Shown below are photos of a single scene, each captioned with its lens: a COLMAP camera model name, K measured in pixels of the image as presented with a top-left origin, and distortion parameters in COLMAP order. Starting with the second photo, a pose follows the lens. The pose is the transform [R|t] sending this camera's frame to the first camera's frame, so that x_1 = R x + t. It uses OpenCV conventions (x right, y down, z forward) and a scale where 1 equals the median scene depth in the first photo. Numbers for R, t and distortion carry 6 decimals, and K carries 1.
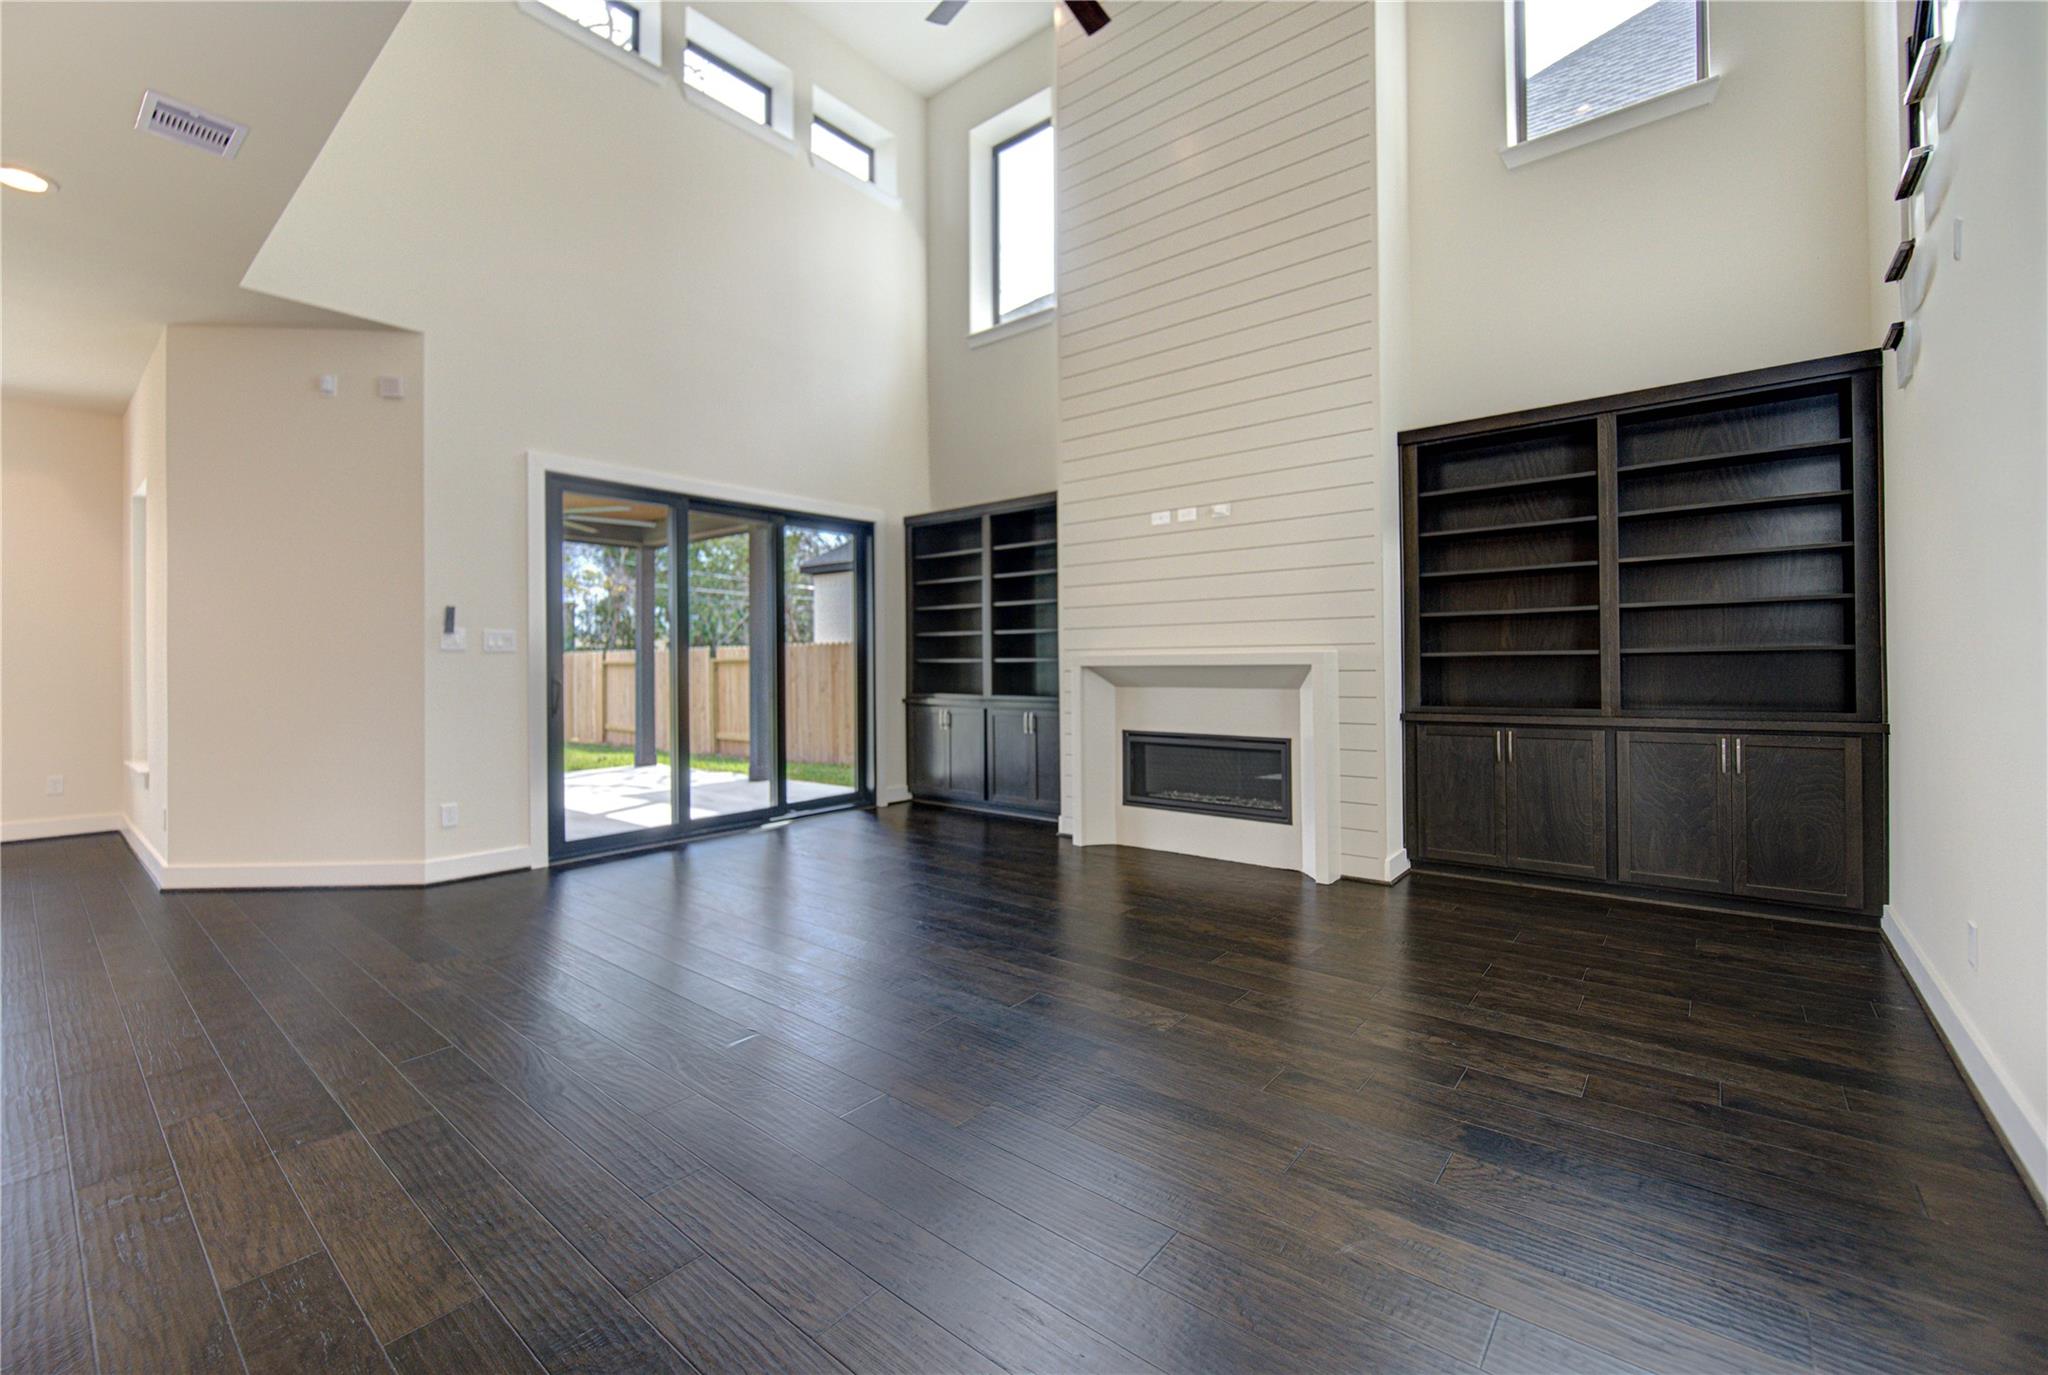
lens RADIAL K [[865.9, 0, 1004.2], [0, 865.9, 664.7], [0, 0, 1]] dist [-0.000412, -0.000254]
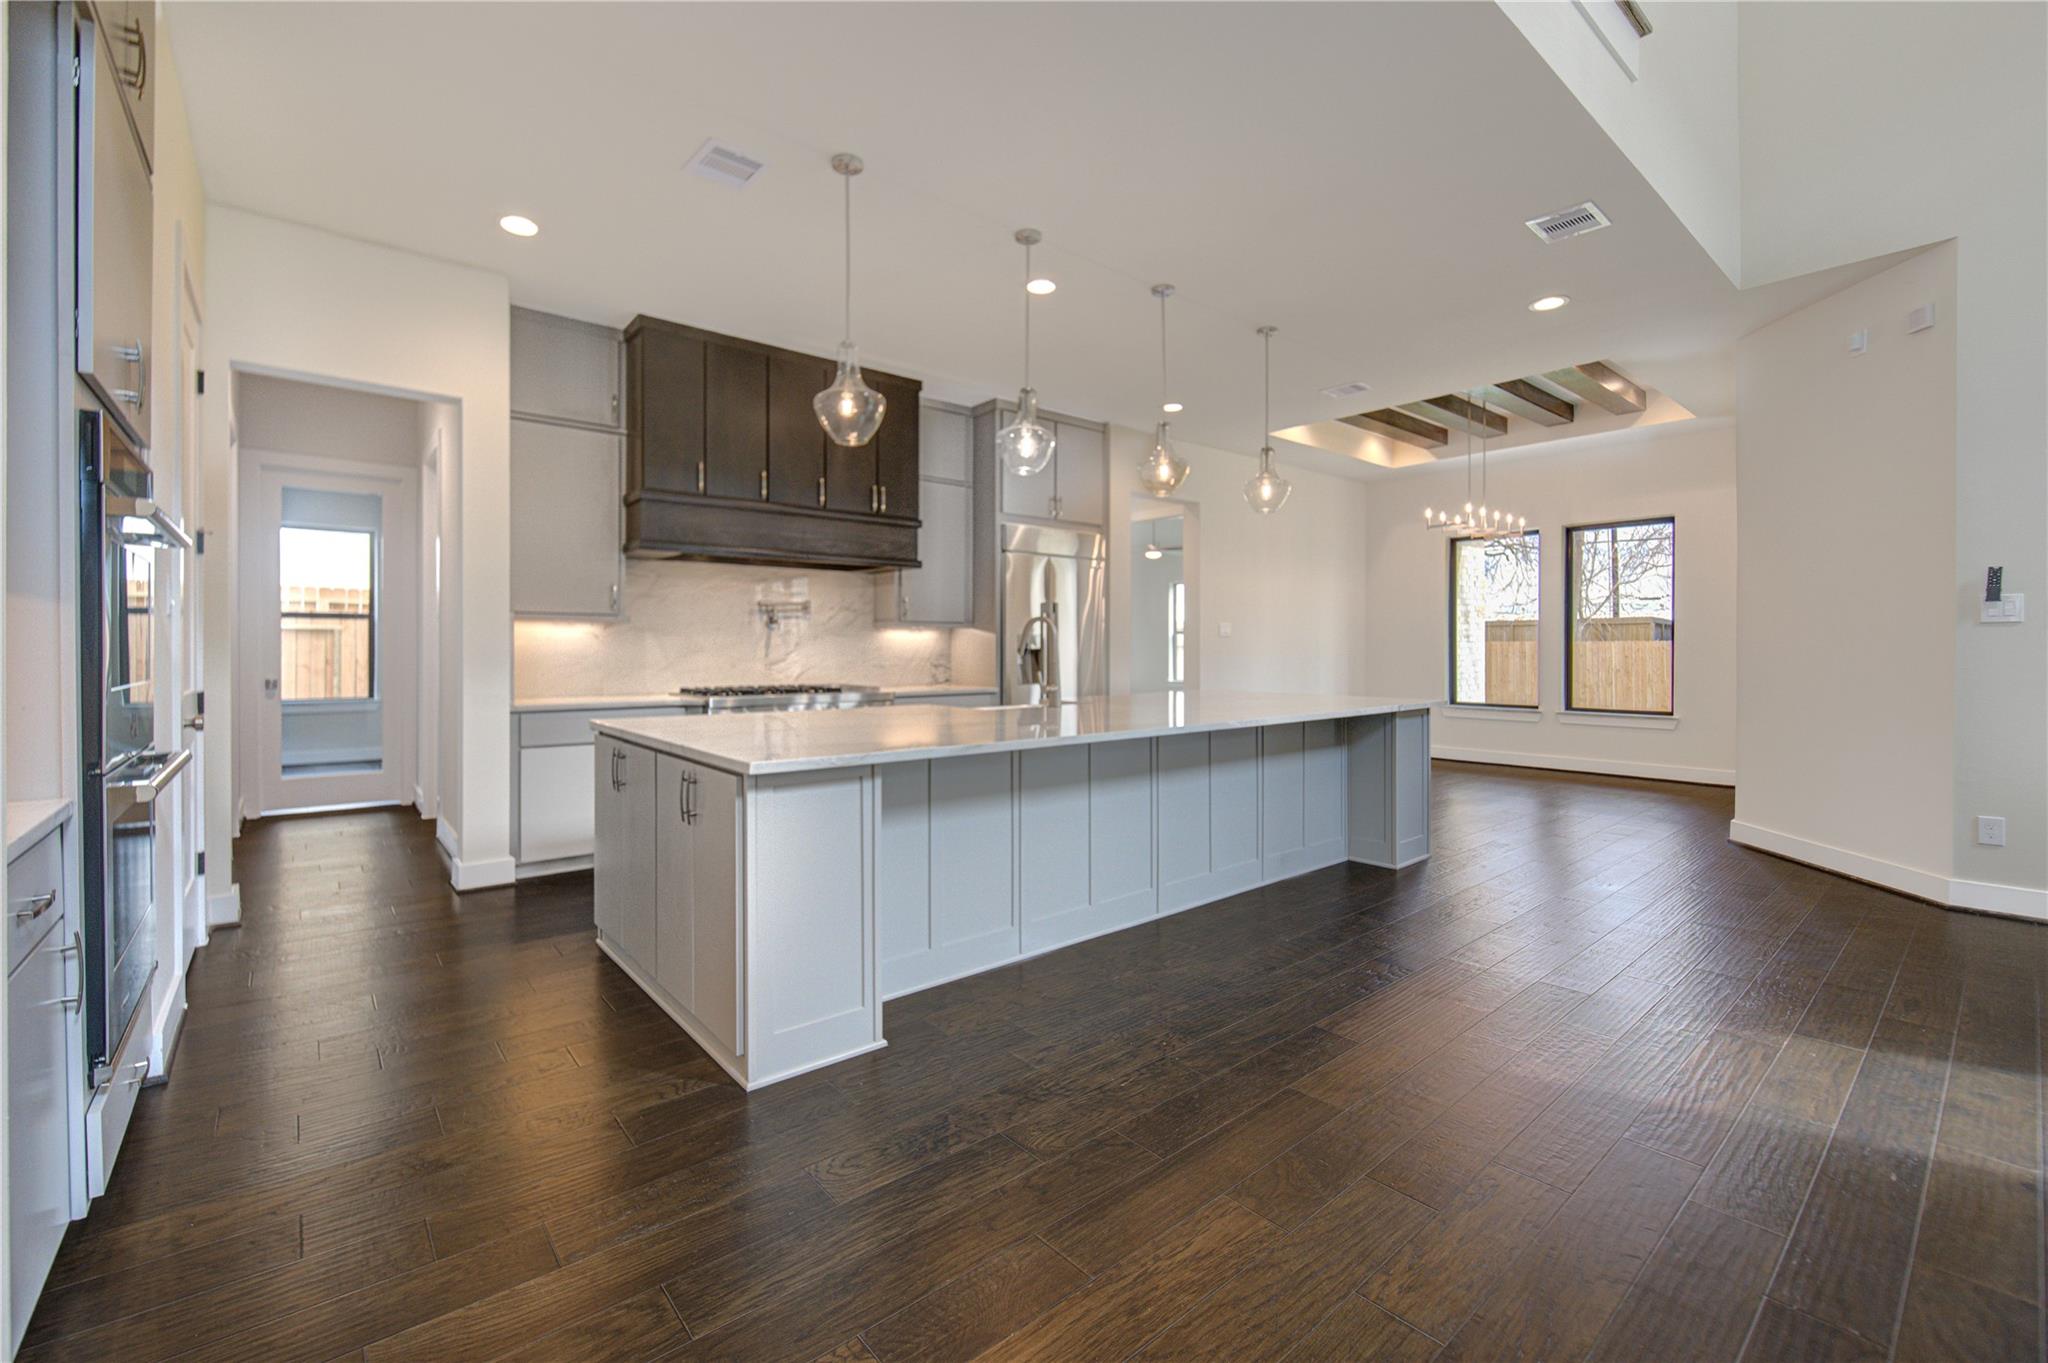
lens RADIAL K [[862.4, 0, 1015.3], [0, 862.4, 651.0], [0, 0, 1]] dist [-0.000728, -0.004259]
pose [[-0.157322, 0.013887, -0.987450, 0.273637], [0.002789, 0.999903, 0.013618, -0.004107], [0.987543, -0.000612, -0.157345, 0.239700]]
